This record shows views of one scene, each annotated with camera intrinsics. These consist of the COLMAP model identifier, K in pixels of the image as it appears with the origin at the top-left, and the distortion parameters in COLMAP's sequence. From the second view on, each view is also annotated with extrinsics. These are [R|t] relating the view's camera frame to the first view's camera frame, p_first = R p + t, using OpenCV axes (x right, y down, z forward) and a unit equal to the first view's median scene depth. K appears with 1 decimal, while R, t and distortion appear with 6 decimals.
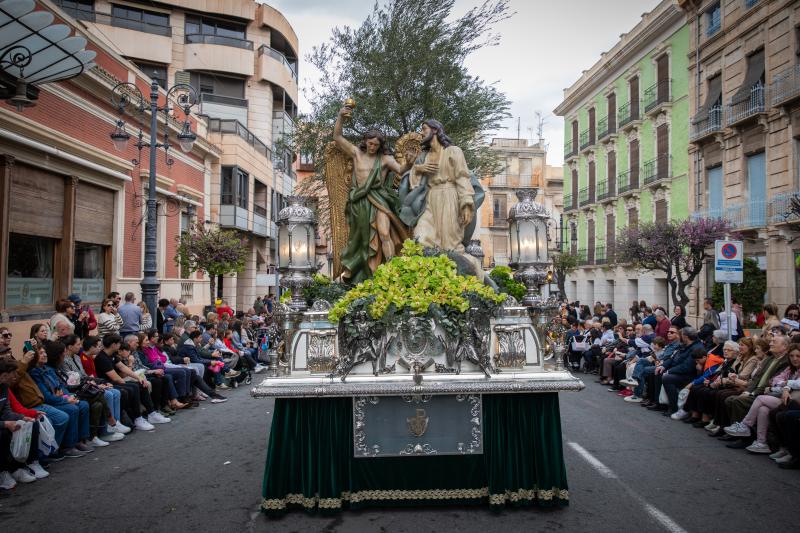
lens RADIAL K [[681.3, 0, 398.7], [0, 681.3, 248.4], [0, 0, 1]] dist [0.007471, 0.007265]
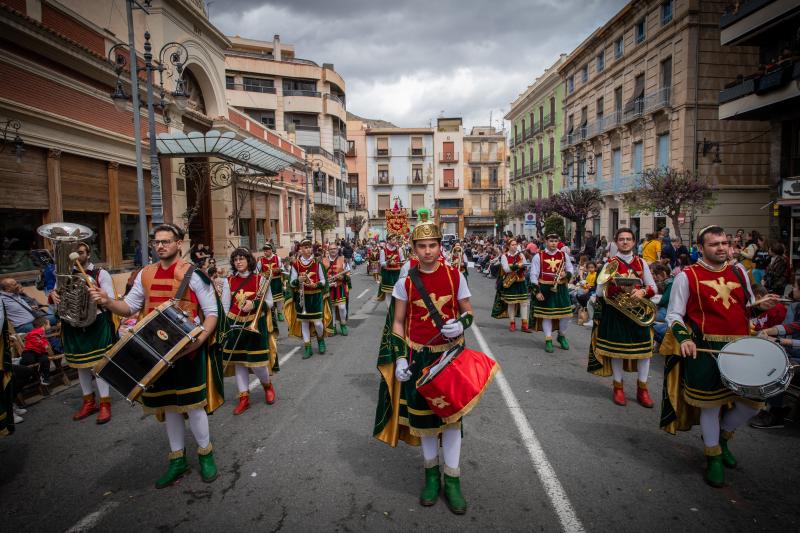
lens RADIAL K [[541.6, 0, 396.7], [0, 541.6, 270.2], [0, 0, 1]] dist [0.002575, 0.000447]
pose [[0.998890, -0.025895, -0.039356, 0.022798], [0.031011, 0.990292, 0.135502, -0.037896], [0.035465, -0.136572, 0.989995, -0.443029]]
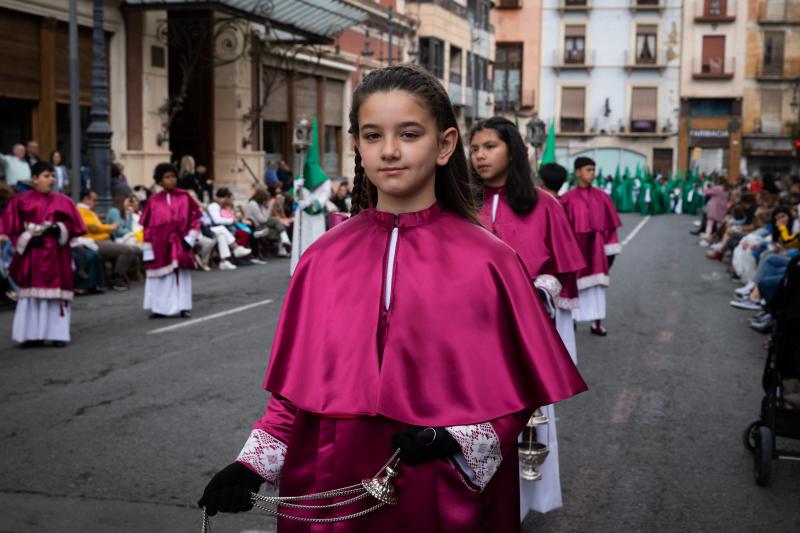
lens RADIAL K [[1116.2, 0, 360.3], [0, 1116.2, 269.5], [0, 0, 1]] dist [-0.011141, -0.020050]
pose [[0.963926, 0.030186, -0.264454, 0.081532], [0.011415, 0.987946, 0.154375, -0.031979], [0.265927, -0.151825, 0.951962, -0.514470]]
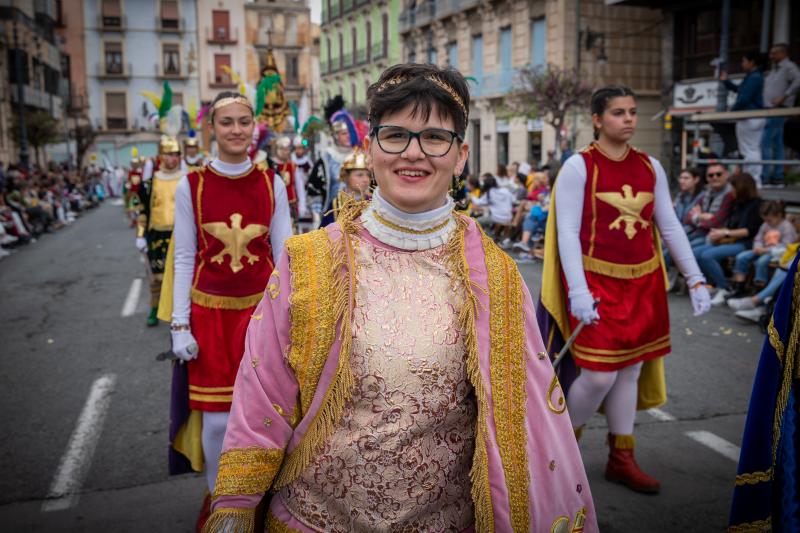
lens RADIAL K [[864.4, 0, 400.1], [0, 864.4, 263.1], [0, 0, 1]] dist [-0.005453, -0.012070]
pose [[0.962250, -0.055954, 0.266353, -0.023597], [0.004347, 0.981674, 0.190520, -0.033641], [-0.272132, -0.182171, 0.944859, -0.513142]]
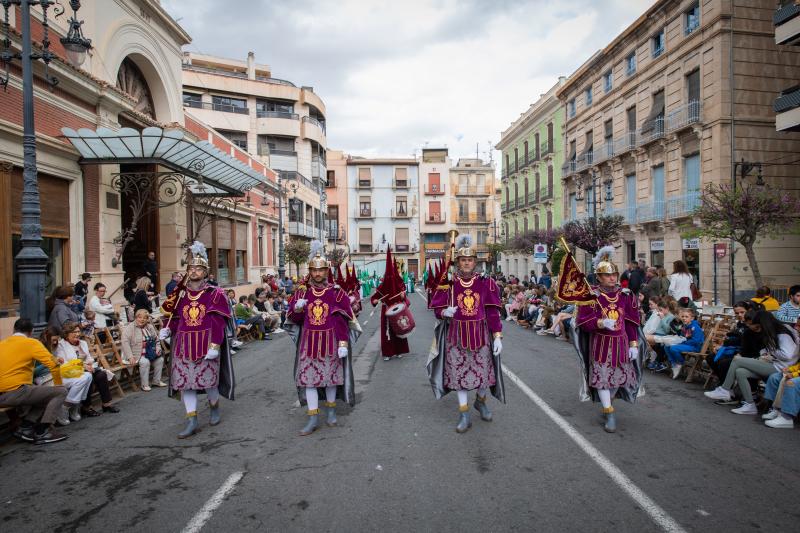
lens RADIAL K [[552.8, 0, 405.3], [0, 552.8, 267.3], [0, 0, 1]] dist [0.007252, -0.001372]
pose [[0.999575, -0.024274, 0.016144, 0.004975], [0.023204, 0.997713, 0.063488, -0.025454], [-0.017648, -0.063087, 0.997852, -0.329400]]
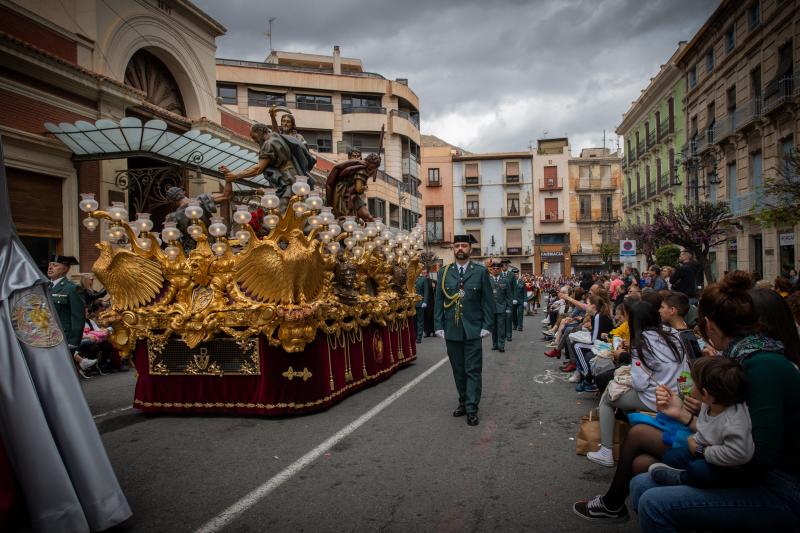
lens RADIAL K [[596.0, 0, 418.8], [0, 596.0, 269.5], [0, 0, 1]] dist [0.006652, -0.005362]
pose [[0.980833, -0.032454, -0.192129, 0.098287], [0.042315, 0.997977, 0.047448, -0.013259], [0.190201, -0.054668, 0.980222, -0.287249]]
